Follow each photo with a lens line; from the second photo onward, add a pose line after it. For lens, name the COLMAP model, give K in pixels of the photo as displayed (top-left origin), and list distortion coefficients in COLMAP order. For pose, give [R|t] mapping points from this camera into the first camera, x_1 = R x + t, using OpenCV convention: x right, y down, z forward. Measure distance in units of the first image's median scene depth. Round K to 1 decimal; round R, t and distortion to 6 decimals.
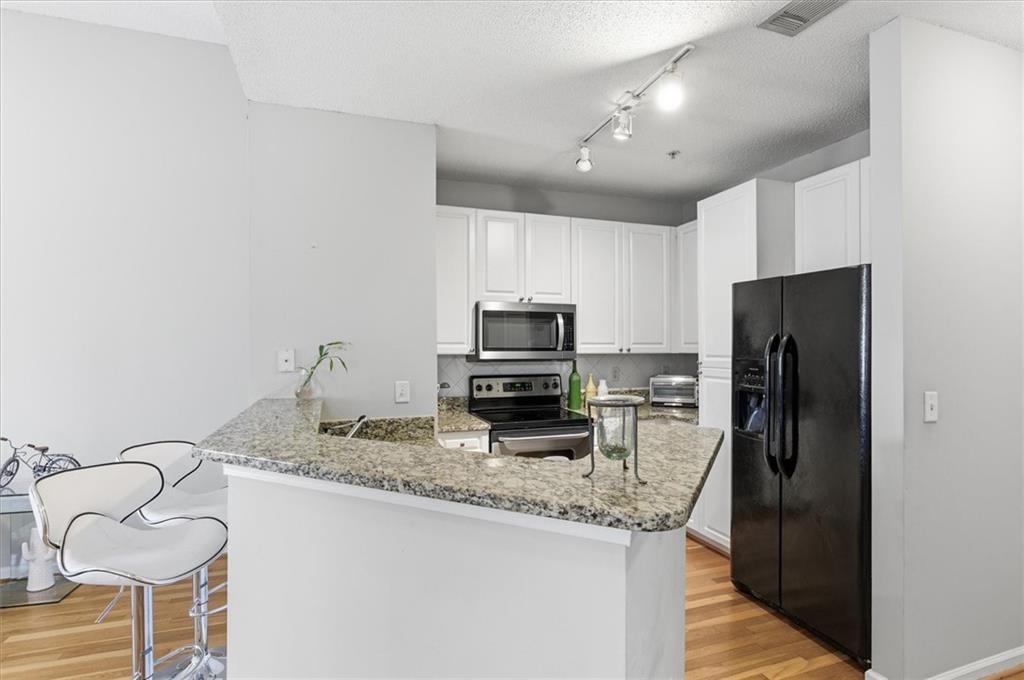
lens RADIAL K [[514.3, 0, 509.7], [0, 514.3, 347.4], [0, 0, 1]] dist [-0.012562, 0.001101]
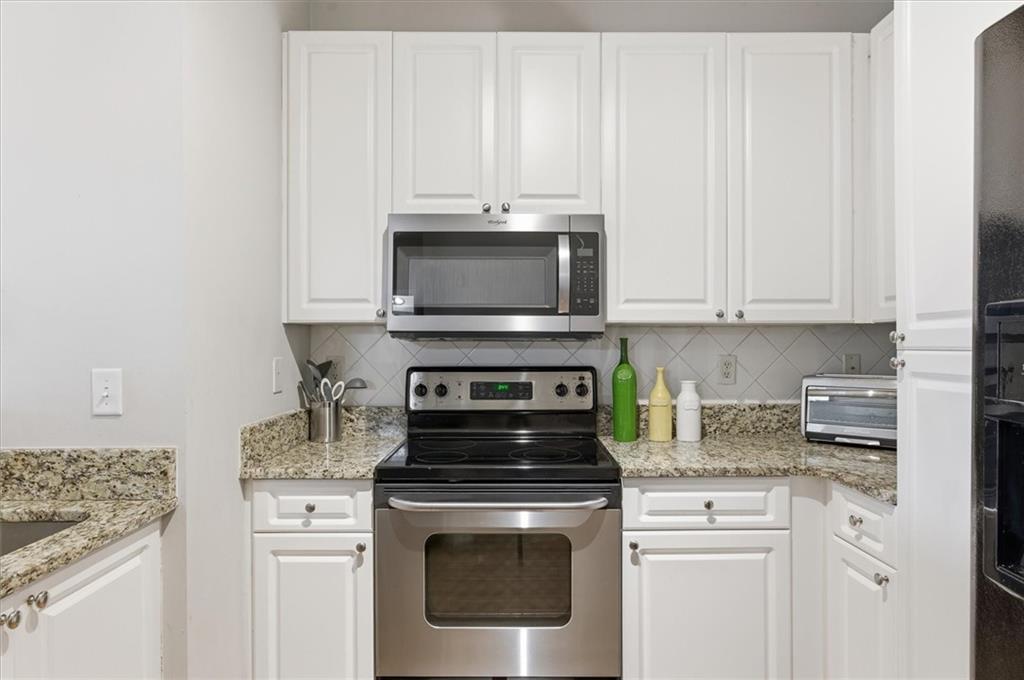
lens RADIAL K [[614.3, 0, 512.0], [0, 614.3, 341.8], [0, 0, 1]] dist [-0.004256, 0.009946]
pose [[0.945557, 0.000777, -0.325457, 0.273421], [-0.002280, 0.999988, -0.004237, 0.039073], [0.325450, 0.004749, 0.945547, 0.538864]]
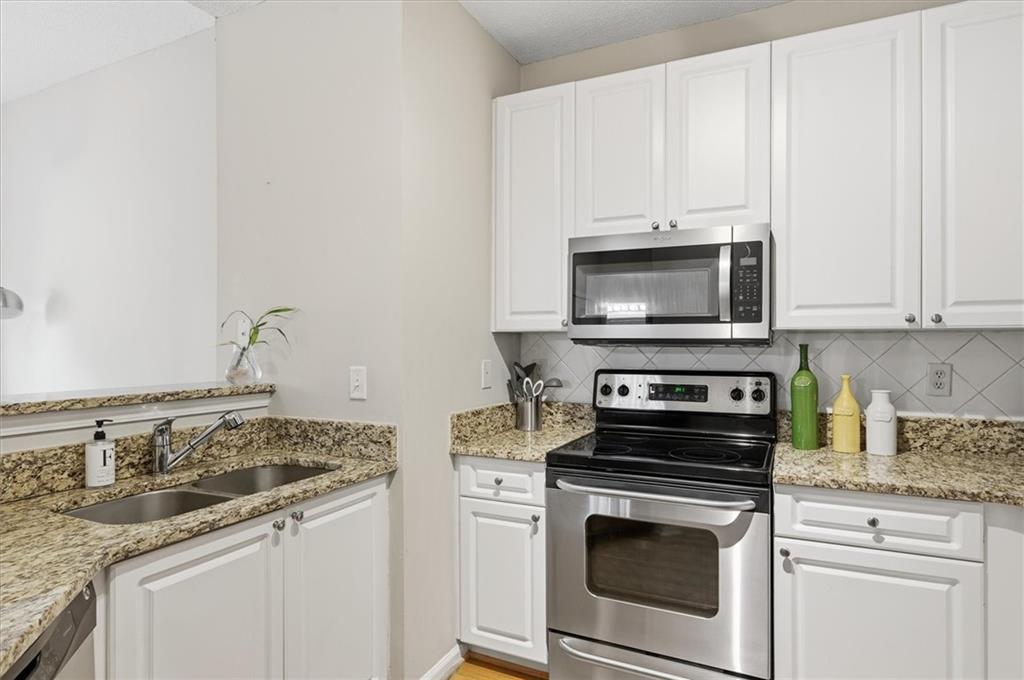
lens RADIAL K [[576.6, 0, 515.2], [0, 576.6, 340.9], [0, 0, 1]] dist [-0.000845, 0.004717]
pose [[0.709711, -0.002464, -0.704489, 0.396819], [-0.004855, 0.999953, -0.008388, 0.034534], [0.704477, 0.009373, 0.709665, 0.556840]]
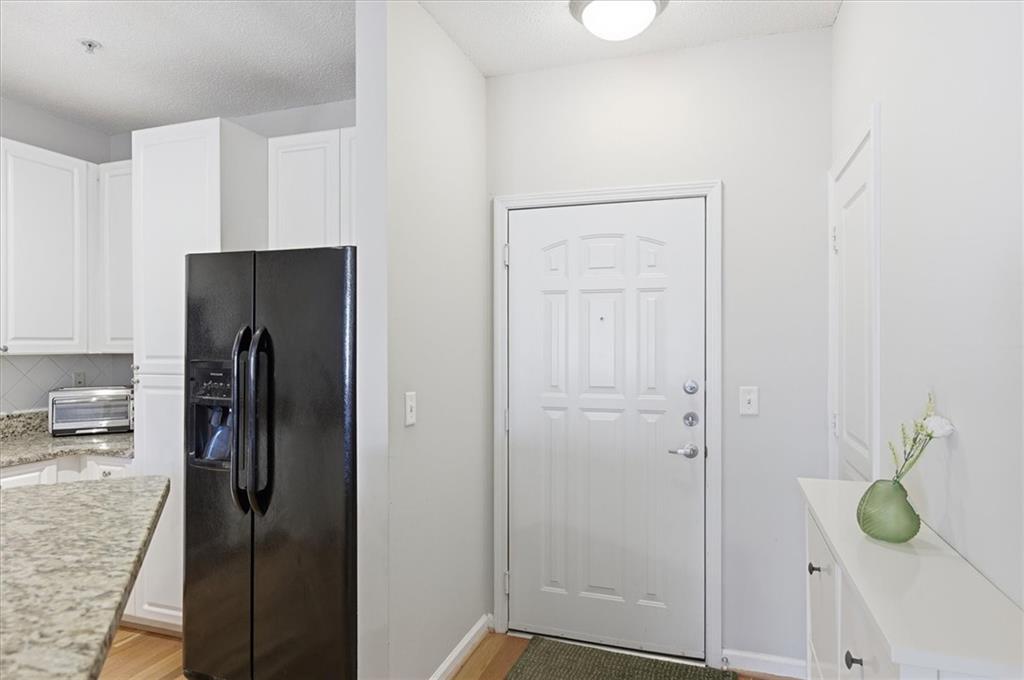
lens RADIAL K [[614.3, 0, 517.5], [0, 614.3, 343.8], [0, 0, 1]] dist [-0.004256, 0.009946]
pose [[0.618584, 0.001783, 0.785717, 0.045747], [0.000746, 0.999996, -0.002856, 0.001626], [-0.785718, 0.002353, 0.618580, 0.103027]]
